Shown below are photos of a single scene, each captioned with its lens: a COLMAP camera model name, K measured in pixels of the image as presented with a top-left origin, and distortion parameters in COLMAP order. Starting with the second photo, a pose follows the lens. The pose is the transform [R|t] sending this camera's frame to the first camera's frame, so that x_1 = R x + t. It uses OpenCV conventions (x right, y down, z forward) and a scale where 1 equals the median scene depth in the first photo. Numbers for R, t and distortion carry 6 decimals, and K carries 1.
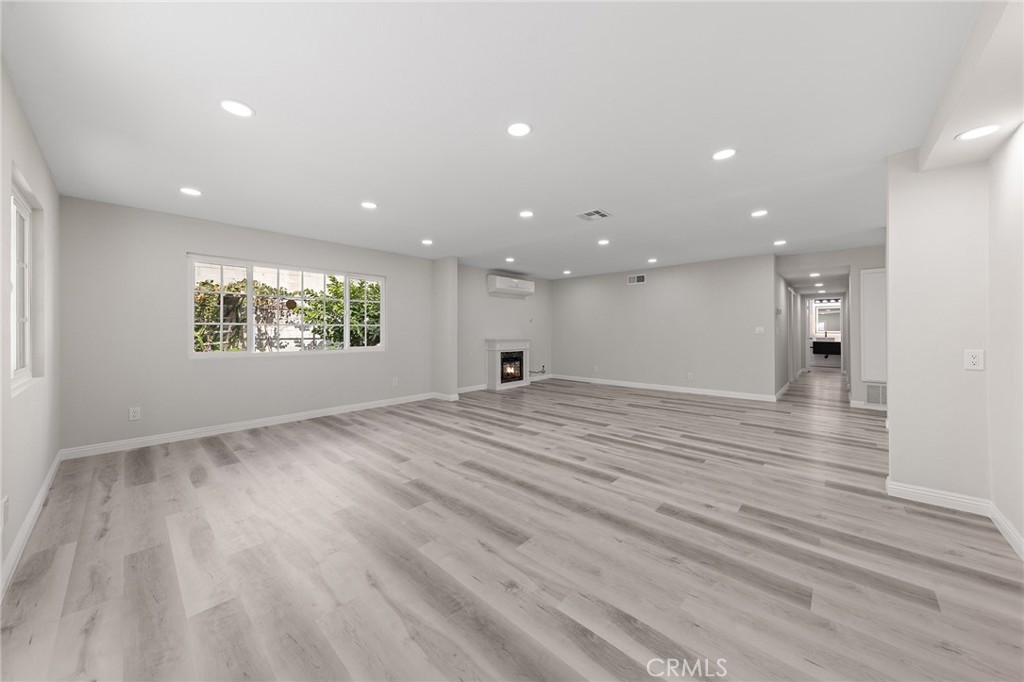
lens RADIAL K [[353.3, 0, 511.6], [0, 353.3, 330.6], [0, 0, 1]] dist [0.007715, -0.001833]
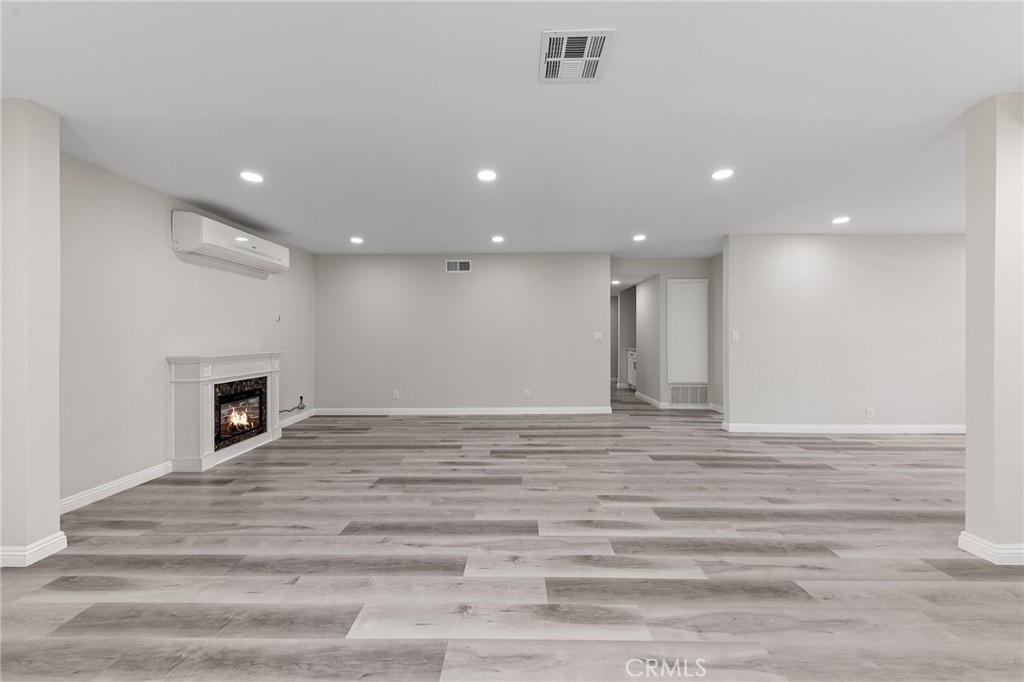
lens RADIAL K [[353.3, 0, 511.8], [0, 353.3, 334.6], [0, 0, 1]] dist [0.007715, -0.001833]
pose [[0.742023, 0.000651, 0.670374, -0.053655], [0.002387, 0.999991, -0.003613, -0.001157], [-0.670370, 0.004281, 0.742015, 0.397207]]
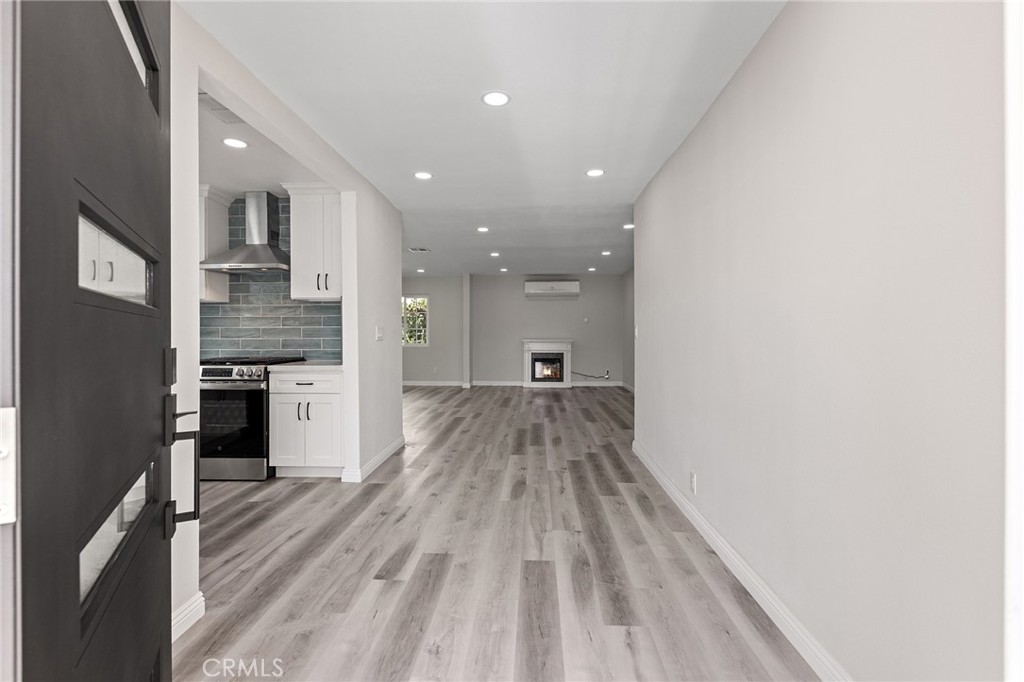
lens RADIAL K [[461.7, 0, 523.7], [0, 461.7, 331.0], [0, 0, 1]] dist [0.022891, -0.000337]
pose [[0.662235, -0.000439, -0.749296, 1.009986], [0.003587, 0.999990, 0.002585, -0.008968], [0.749288, -0.004400, 0.662230, 0.053710]]
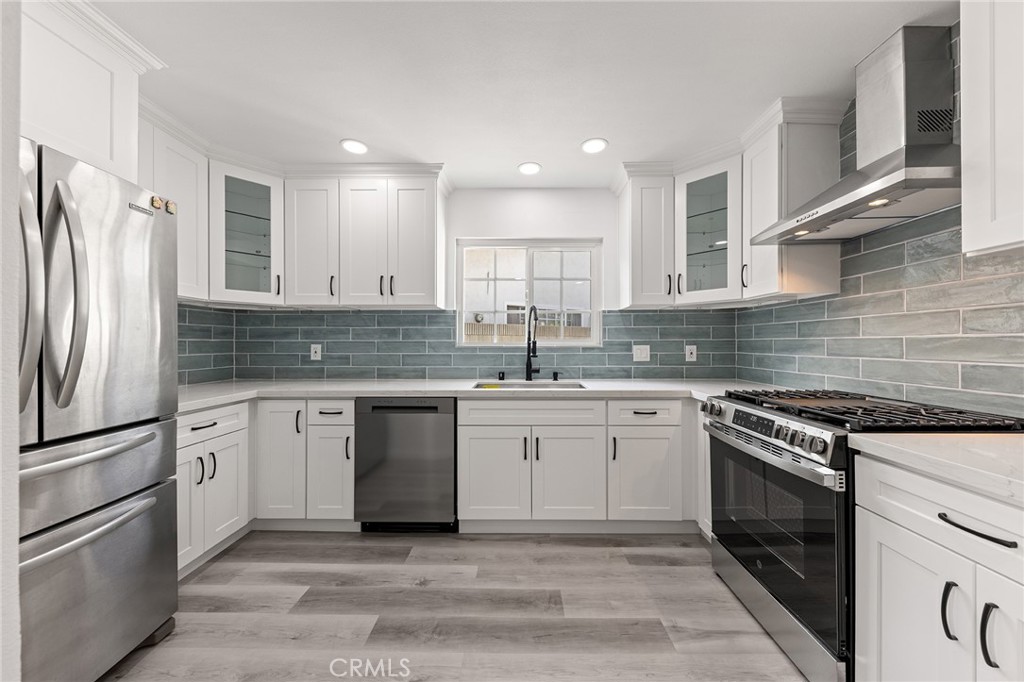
lens RADIAL K [[353.3, 0, 507.0], [0, 353.3, 342.1], [0, 0, 1]] dist [0.007715, -0.001833]
pose [[-0.753421, 0.005587, -0.657514, 0.719100], [0.009086, 0.999957, -0.001915, -0.011463], [0.657475, -0.007417, -0.753440, 0.176172]]
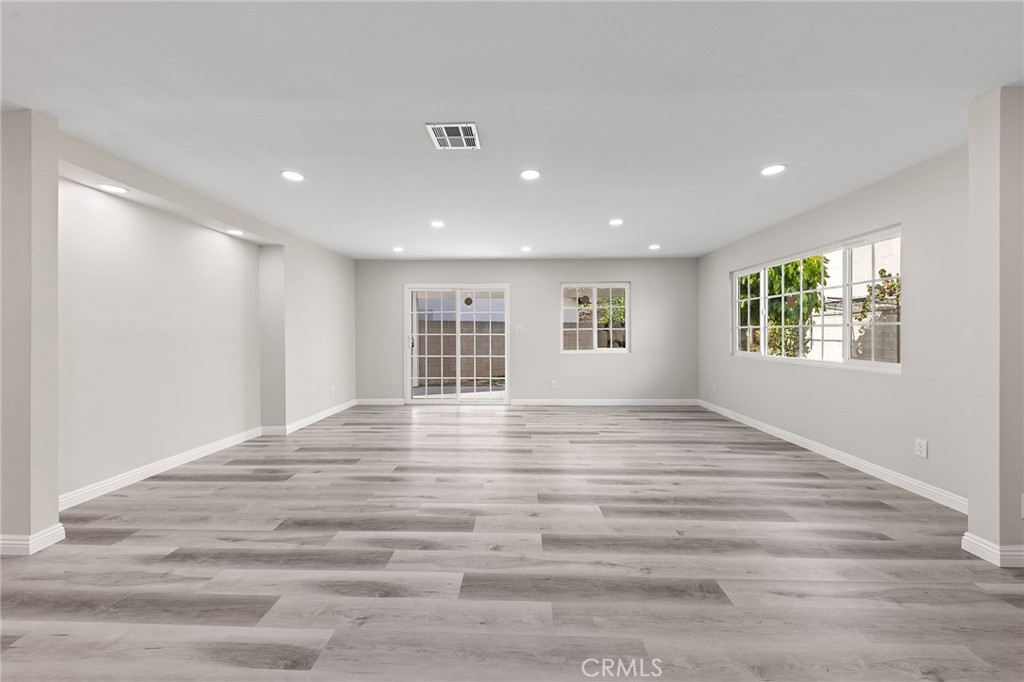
lens RADIAL K [[366.1, 0, 507.5], [0, 366.1, 331.2], [0, 0, 1]] dist [0.000975, -0.001372]
pose [[-0.754381, -0.004731, -0.656420, 0.300108], [0.002420, 0.999947, -0.009989, 0.001833], [0.656433, -0.009124, -0.754329, 0.807300]]
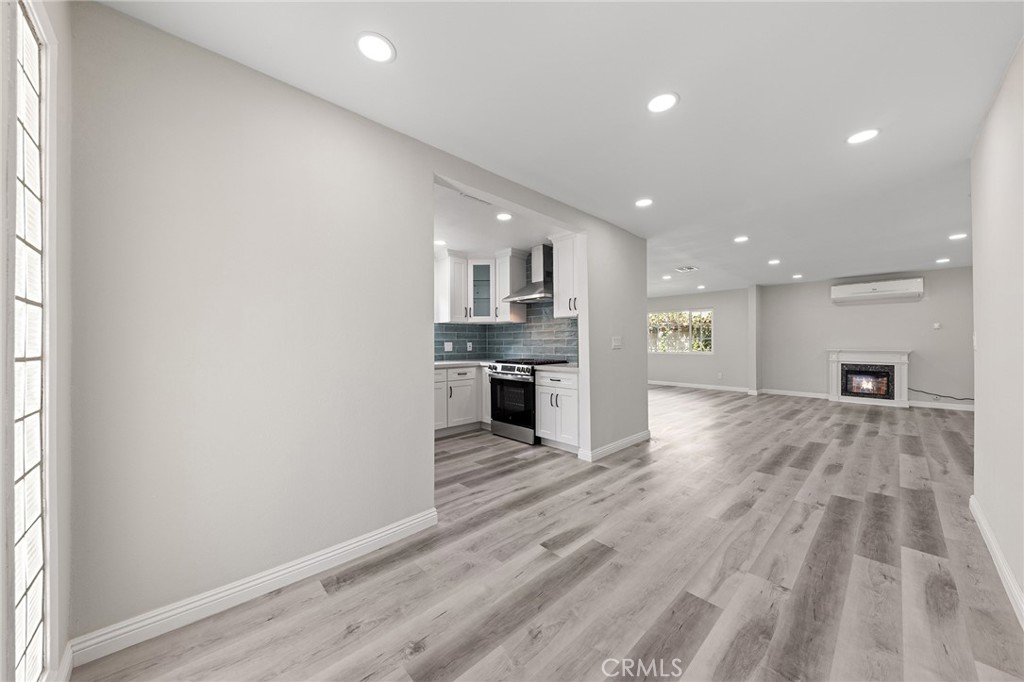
lens RADIAL K [[353.3, 0, 518.1], [0, 353.3, 341.5], [0, 0, 1]] dist [0.007715, -0.001833]
pose [[-0.056095, 0.001581, -0.998424, 1.000978], [0.009495, 0.999954, 0.001050, -0.009109], [0.998380, -0.009421, -0.056107, 0.165413]]
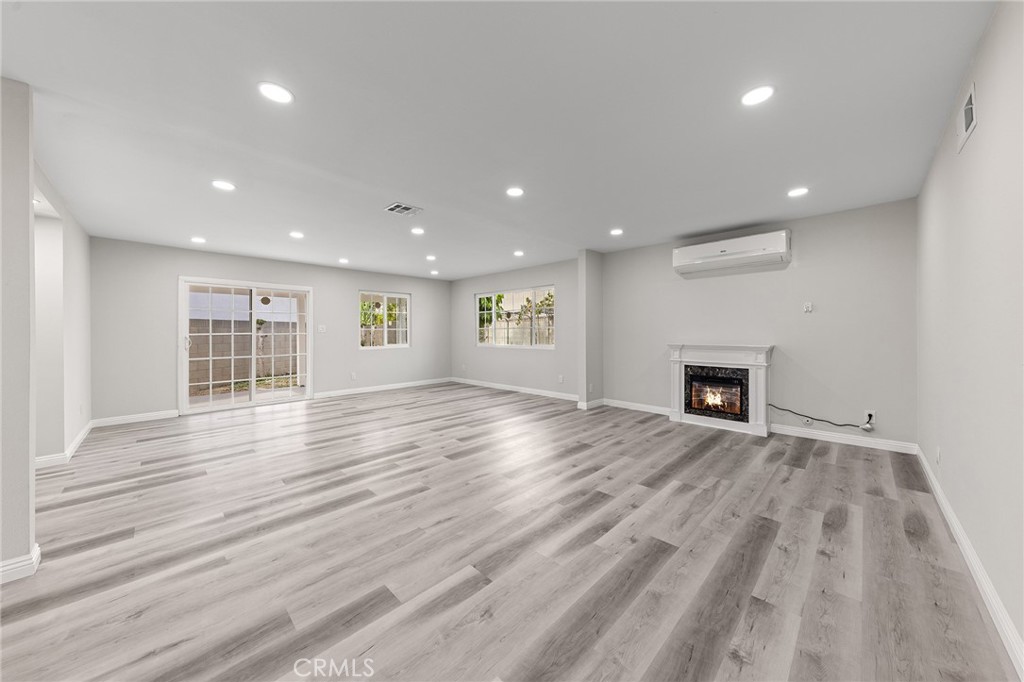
lens RADIAL K [[353.3, 0, 518.3], [0, 353.3, 337.7], [0, 0, 1]] dist [0.007715, -0.001833]
pose [[-0.021781, 0.017844, -0.999604, 0.625472], [0.007014, 0.999819, 0.017695, -0.002432], [0.999738, -0.006626, -0.021903, 0.711897]]
